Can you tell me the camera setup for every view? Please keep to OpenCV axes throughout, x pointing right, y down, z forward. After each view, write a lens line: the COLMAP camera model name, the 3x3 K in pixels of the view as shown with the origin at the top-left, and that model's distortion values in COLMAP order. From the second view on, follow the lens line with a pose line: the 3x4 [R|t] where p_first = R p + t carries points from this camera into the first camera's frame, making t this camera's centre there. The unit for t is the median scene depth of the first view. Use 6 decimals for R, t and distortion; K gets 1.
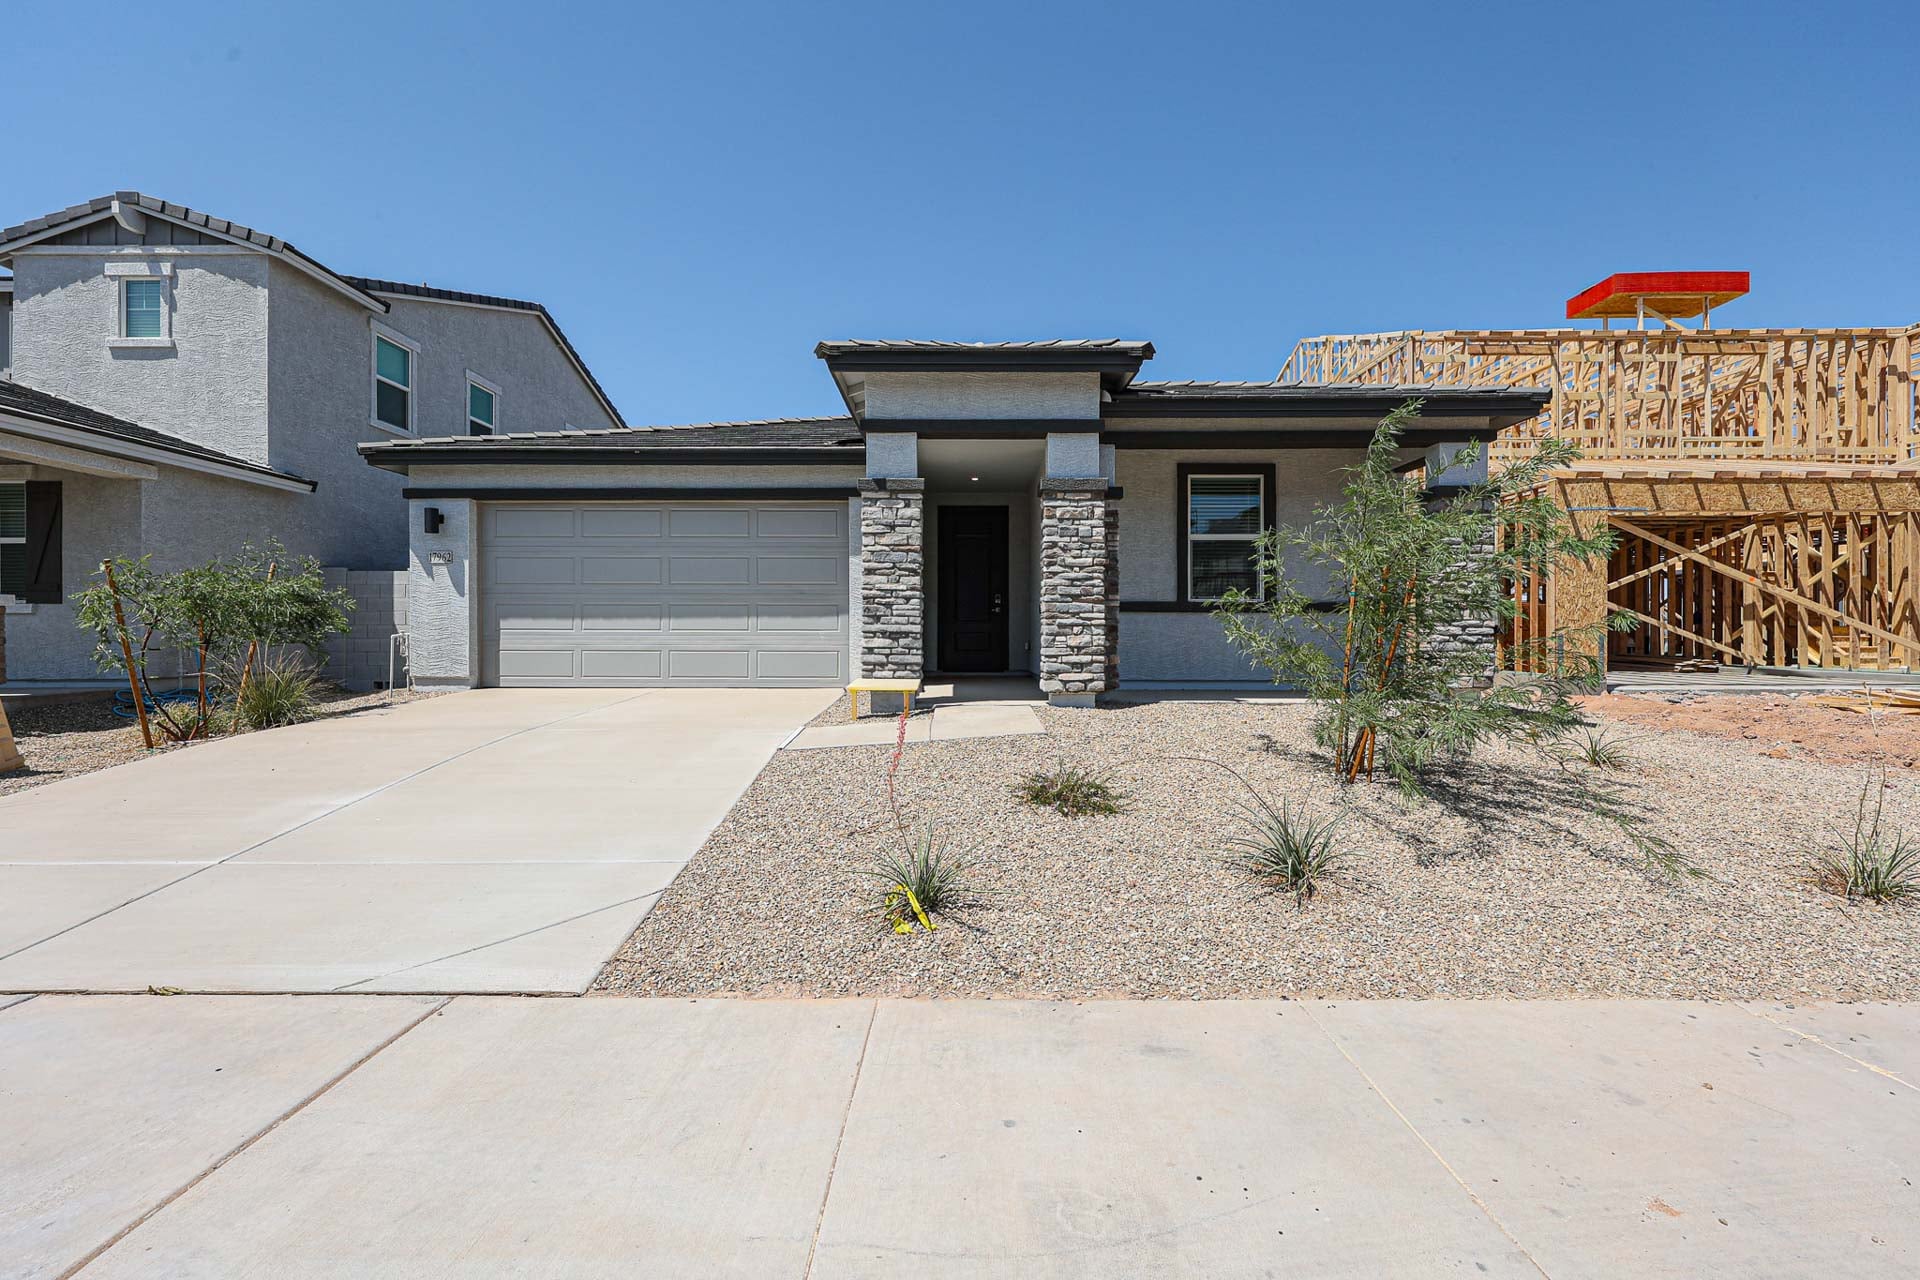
lens RADIAL K [[675.5, 0, 960.0], [0, 675.5, 640.0], [0, 0, 1]] dist [0.001443, 0.000011]
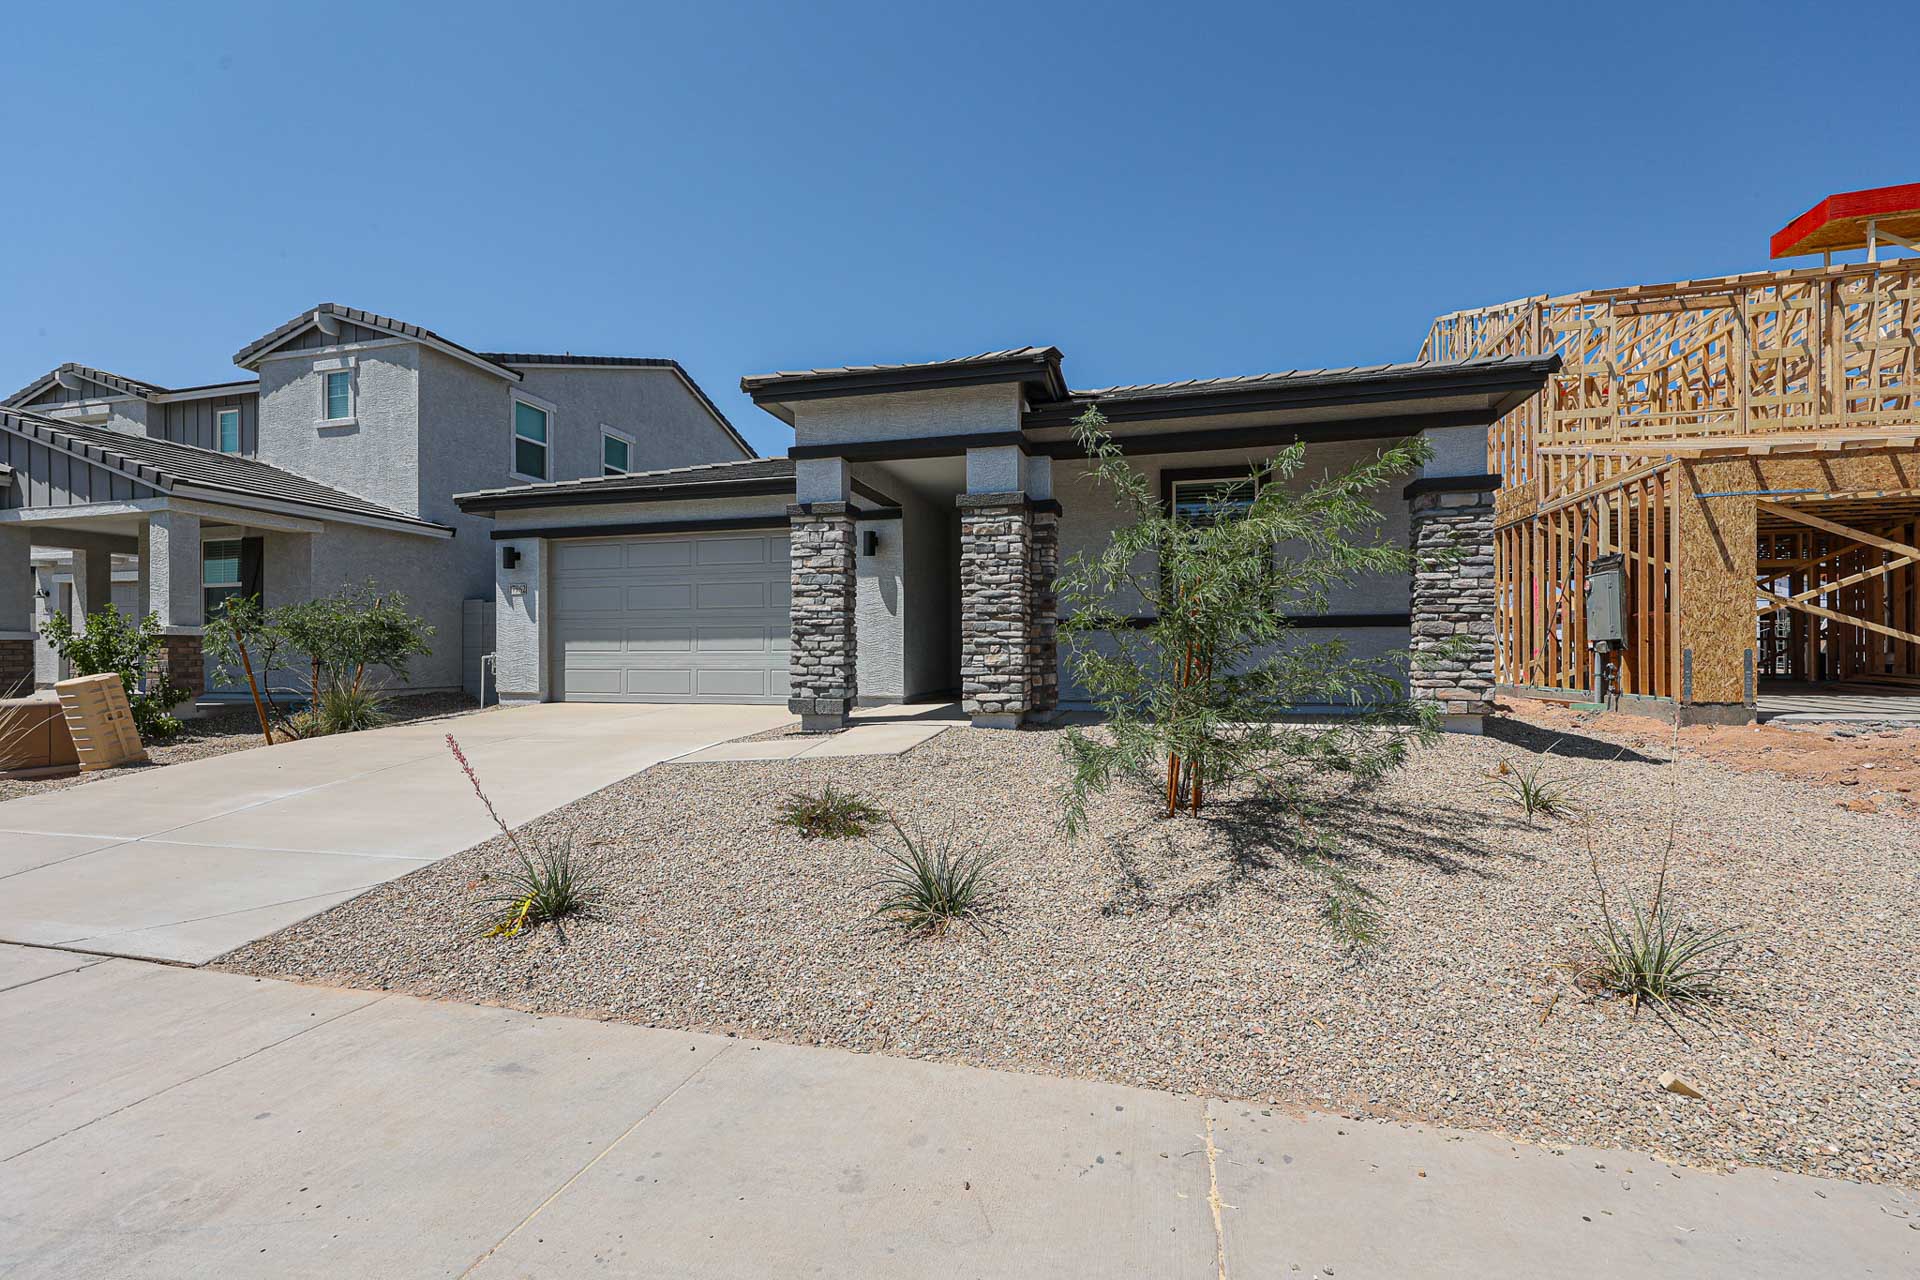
lens RADIAL K [[674.0, 0, 994.8], [0, 674.0, 656.9], [0, 0, 1]] dist [0.001226, 0.000010]
pose [[0.978886, -0.003889, -0.204369, 0.270802], [0.003459, 0.999991, -0.002458, -0.000675], [0.204376, 0.001699, 0.978891, 0.036135]]
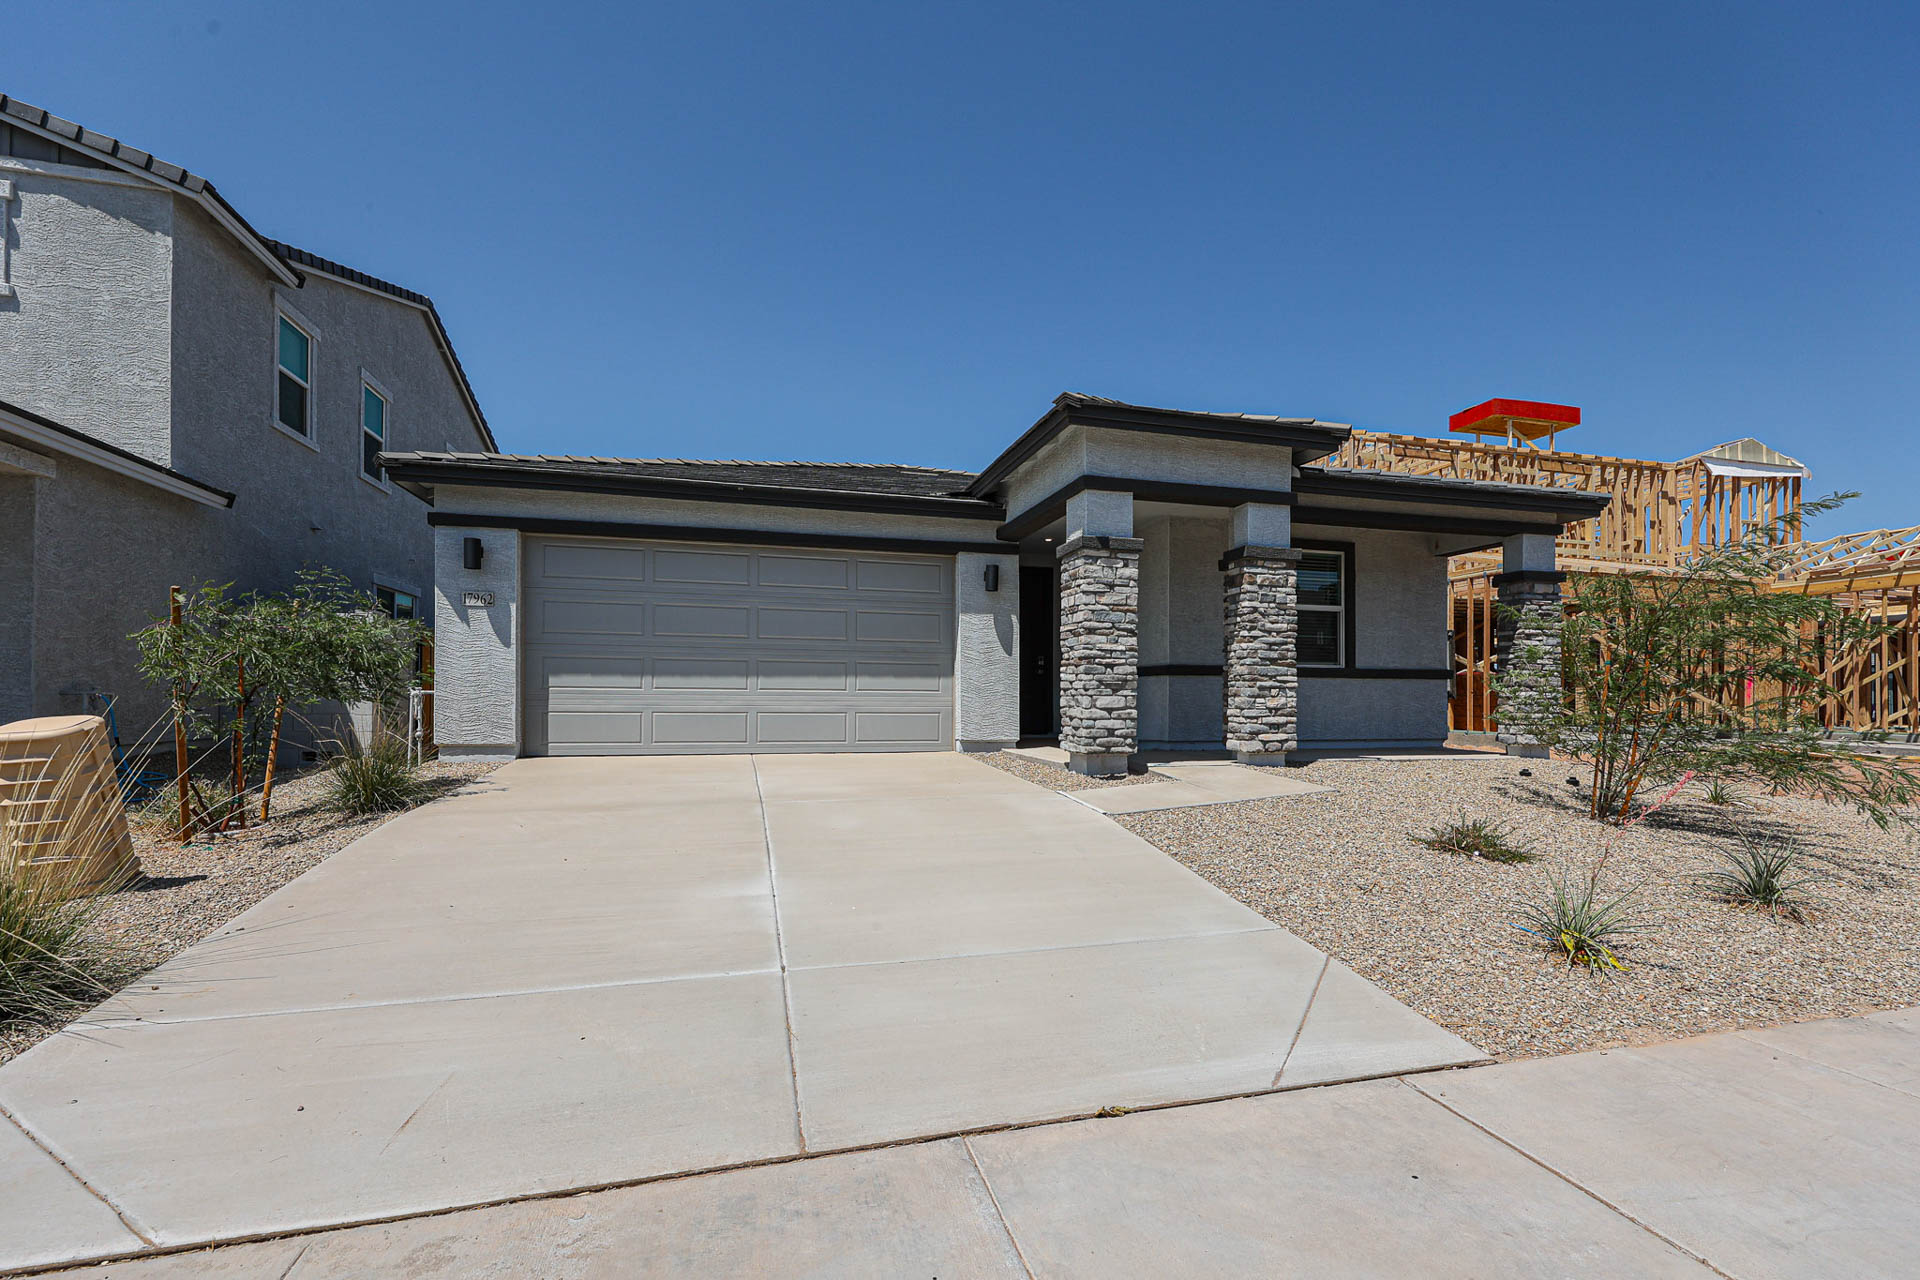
lens RADIAL K [[691.6, 0, 945.9], [0, 691.6, 698.0], [0, 0, 1]] dist [0.000615, 0.000212]
pose [[0.973618, 0.005005, 0.228129, -0.411018], [-0.003244, 0.999962, -0.008096, 0.003117], [-0.228161, 0.007143, 0.973597, 0.054142]]
